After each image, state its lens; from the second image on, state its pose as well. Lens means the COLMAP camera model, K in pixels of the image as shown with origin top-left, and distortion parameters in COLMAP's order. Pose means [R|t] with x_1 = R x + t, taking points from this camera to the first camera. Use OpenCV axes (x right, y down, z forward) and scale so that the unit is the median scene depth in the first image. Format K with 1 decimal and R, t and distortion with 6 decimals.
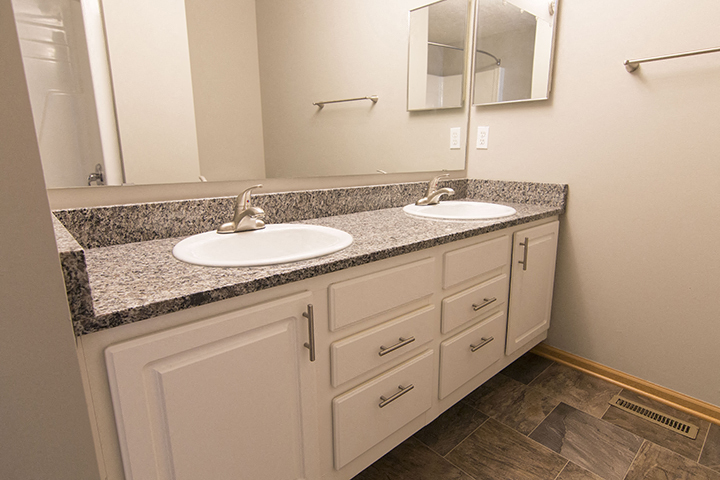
lens RADIAL K [[378.4, 0, 379.1], [0, 378.4, 241.0], [0, 0, 1]] dist [-0.001718, 0.001797]
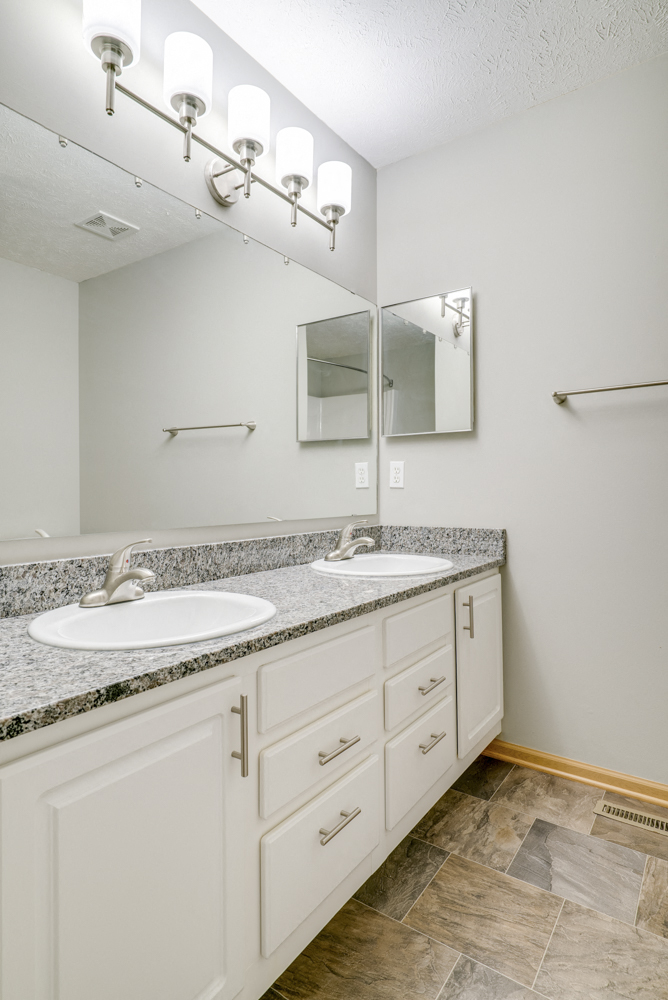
lens RADIAL K [[525.6, 0, 334.0], [0, 525.6, 500.0], [0, 0, 1]] dist [-0.001718, 0.001797]
pose [[0.982426, -0.013569, 0.186160, -0.105894], [0.053060, 0.976511, -0.208834, 0.010346], [-0.178954, 0.215041, 0.960069, -0.061036]]
